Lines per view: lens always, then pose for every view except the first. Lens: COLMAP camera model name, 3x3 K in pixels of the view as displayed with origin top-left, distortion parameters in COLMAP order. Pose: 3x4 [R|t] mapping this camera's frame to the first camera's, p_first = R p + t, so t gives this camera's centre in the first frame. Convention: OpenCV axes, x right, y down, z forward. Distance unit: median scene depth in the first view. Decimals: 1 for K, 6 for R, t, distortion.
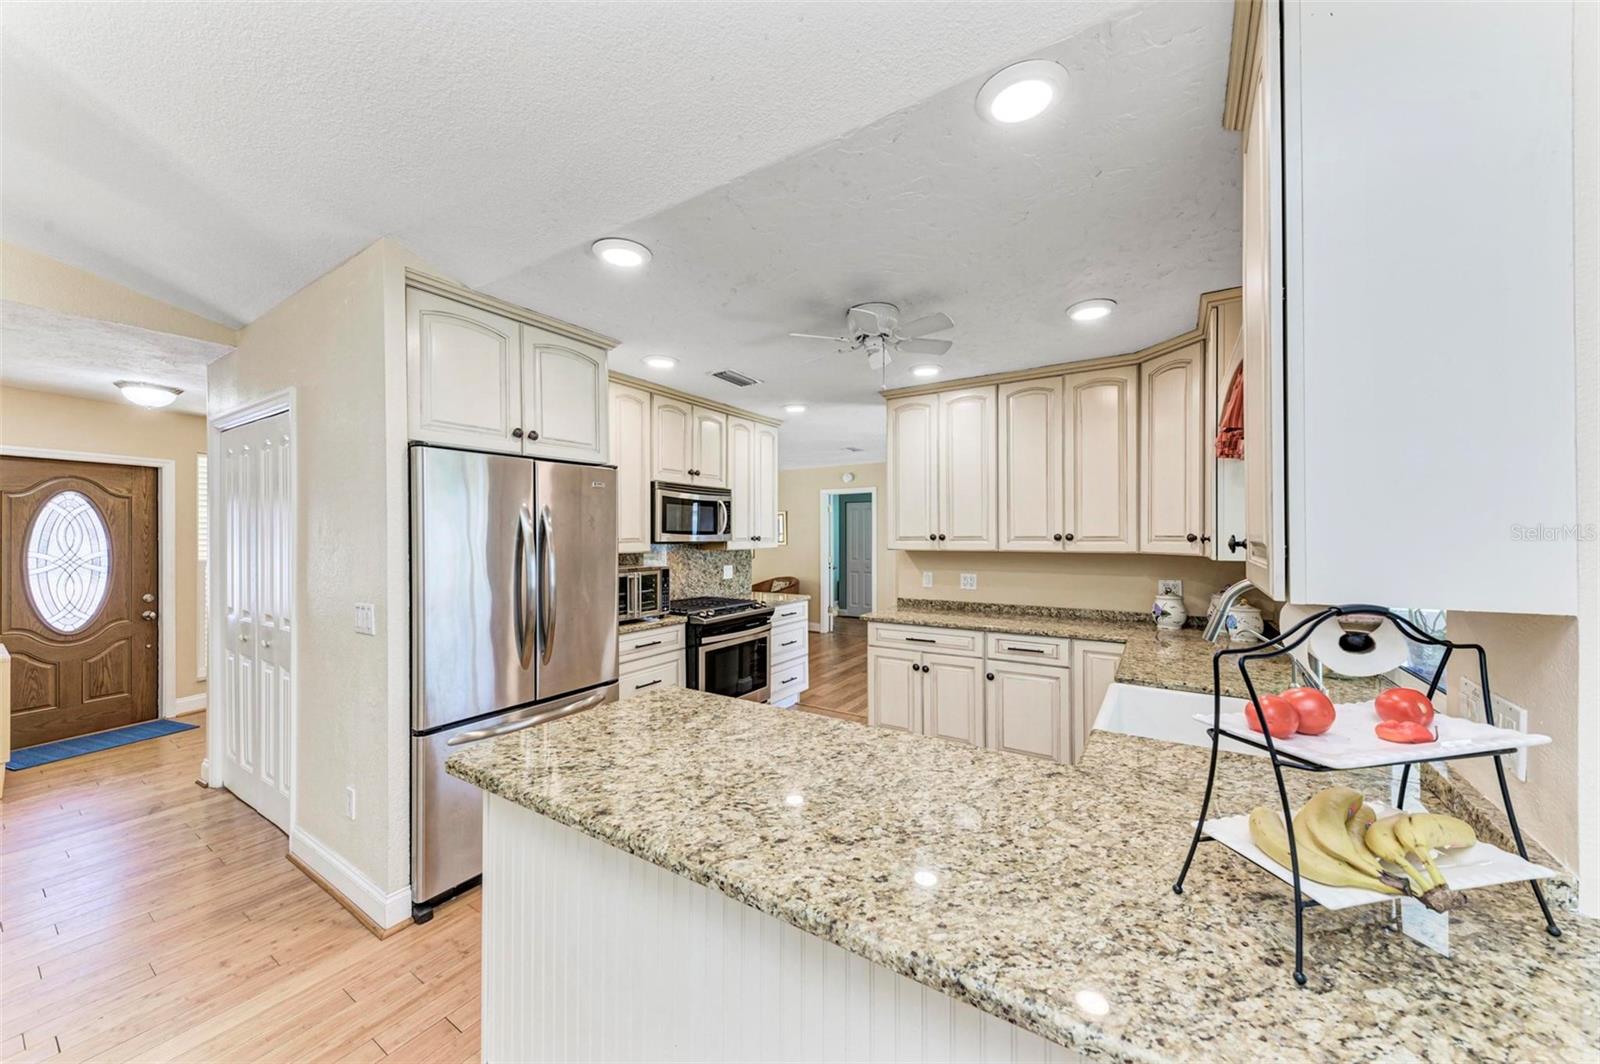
lens RADIAL K [[566.4, 0, 805.4], [0, 566.4, 534.4], [0, 0, 1]] dist [0.012667, -0.004481]
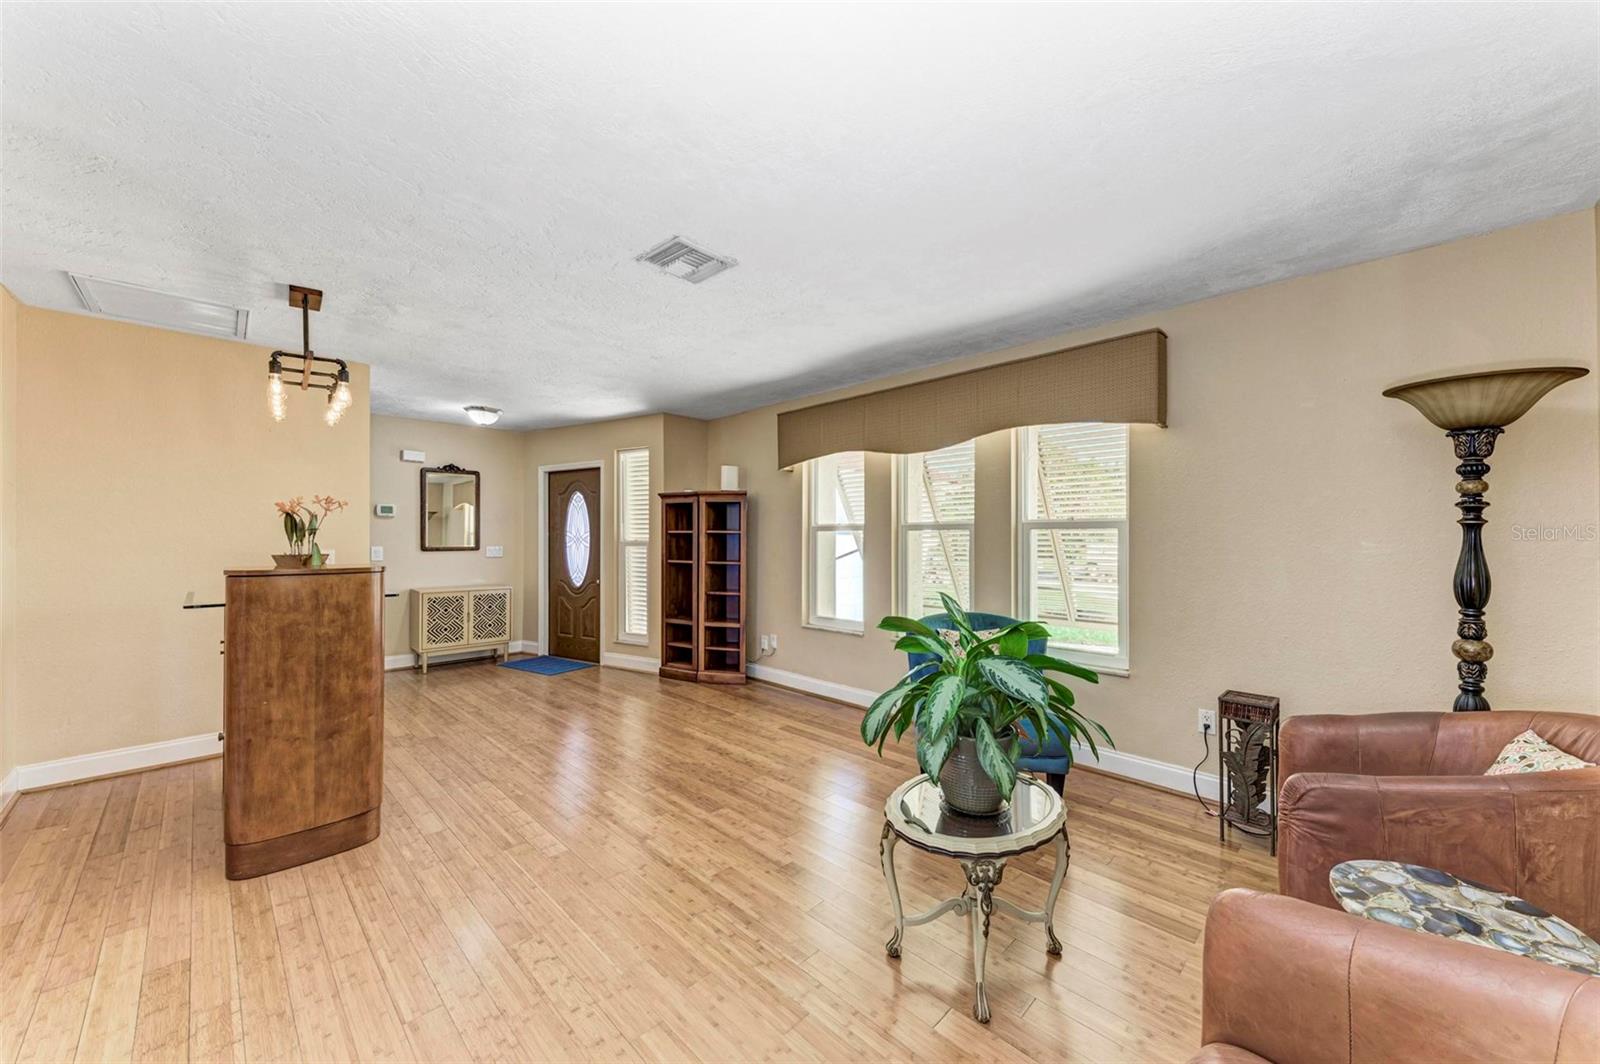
lens RADIAL K [[584.0, 0, 804.3], [0, 584.0, 536.2], [0, 0, 1]] dist [0.021655, -0.006308]
pose [[-0.211207, 0.002155, -0.977439, 0.074846], [0.004940, 0.999987, 0.001137, 0.047984], [0.977429, -0.004589, -0.211215, 2.163054]]
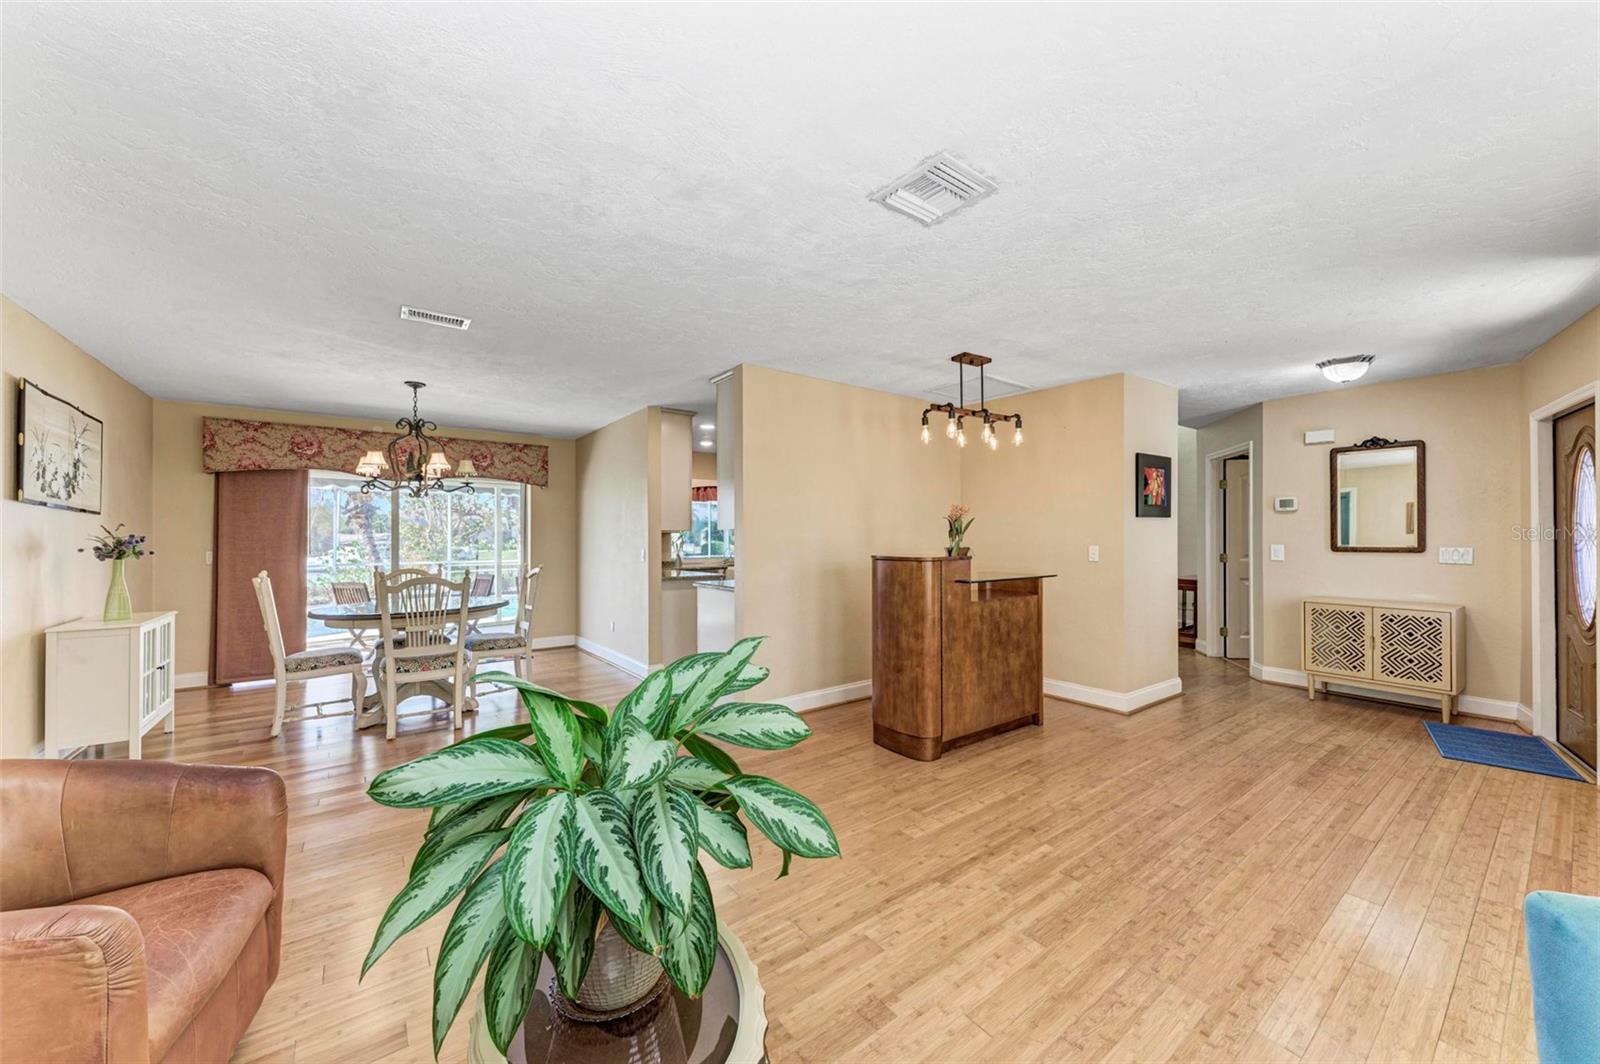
lens RADIAL K [[584.0, 0, 804.3], [0, 584.0, 536.2], [0, 0, 1]] dist [0.021655, -0.006308]
pose [[-0.936887, 0.005445, 0.349590, -0.646961], [0.004216, 0.999982, -0.004278, 0.052329], [-0.349607, -0.002534, -0.936893, 2.449060]]
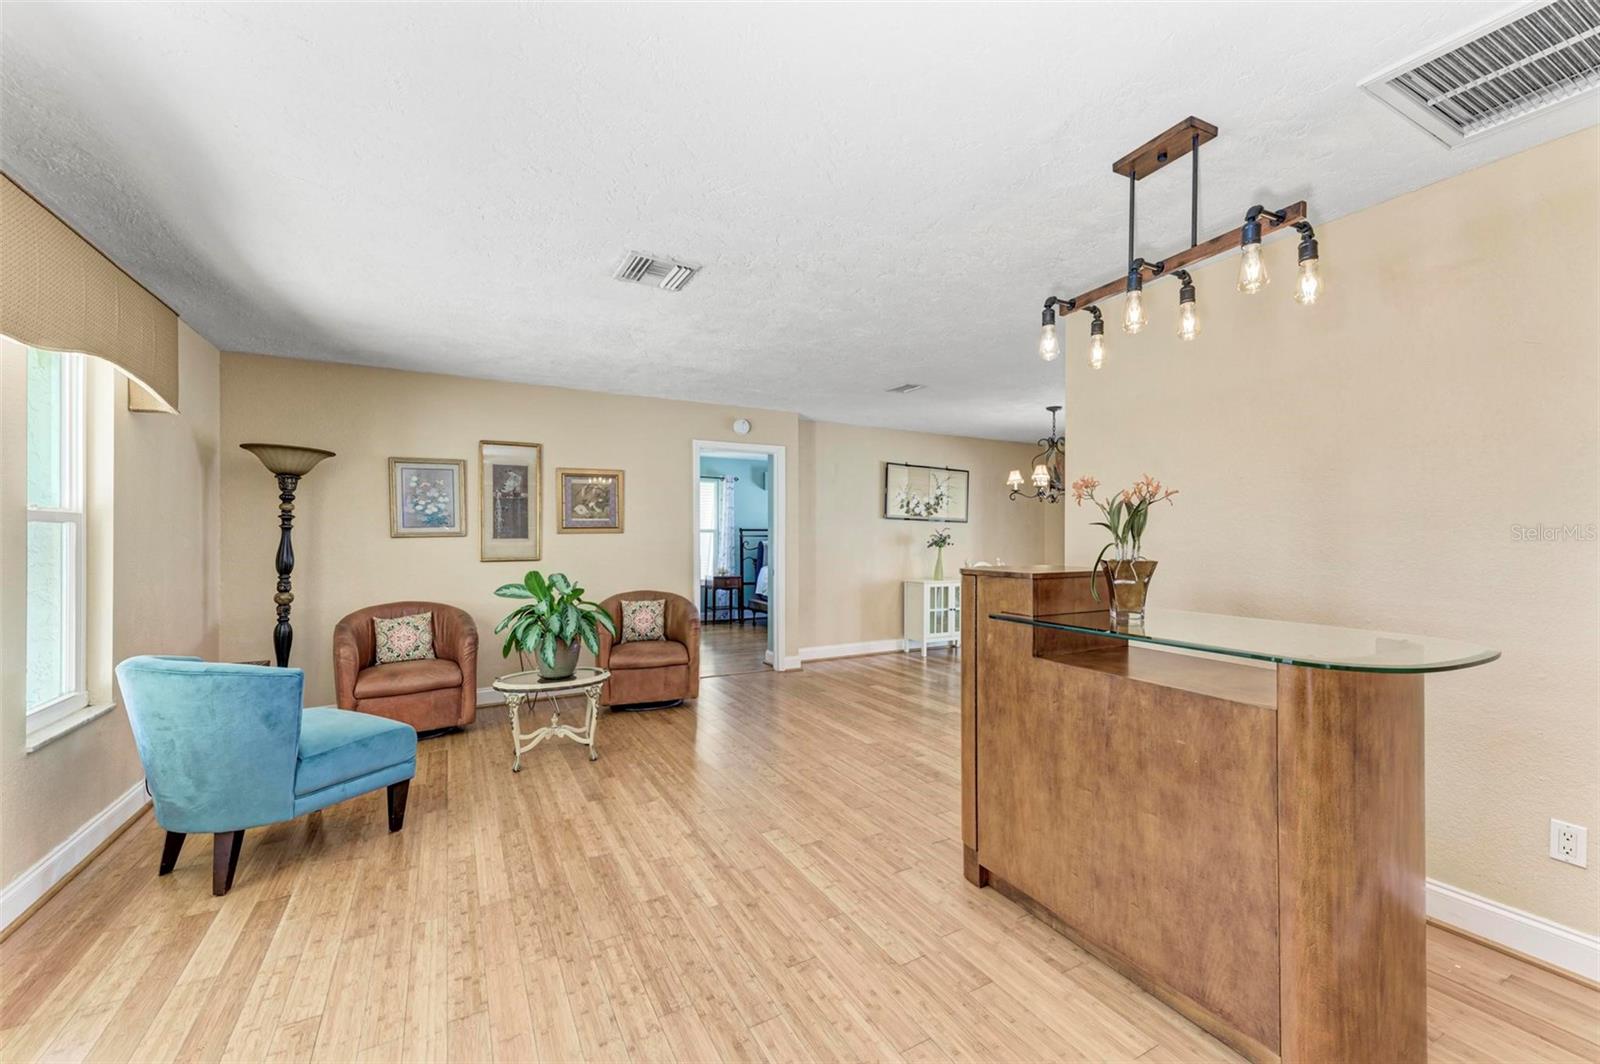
lens RADIAL K [[648.0, 0, 808.2], [0, 648.0, 533.7], [0, 0, 1]] dist [0.019118, -0.000096]
pose [[0.478535, 0.005208, 0.878053, -1.183351], [-0.005406, 0.999981, -0.002986, 0.048959], [-0.878052, -0.003318, 0.478554, 1.335284]]
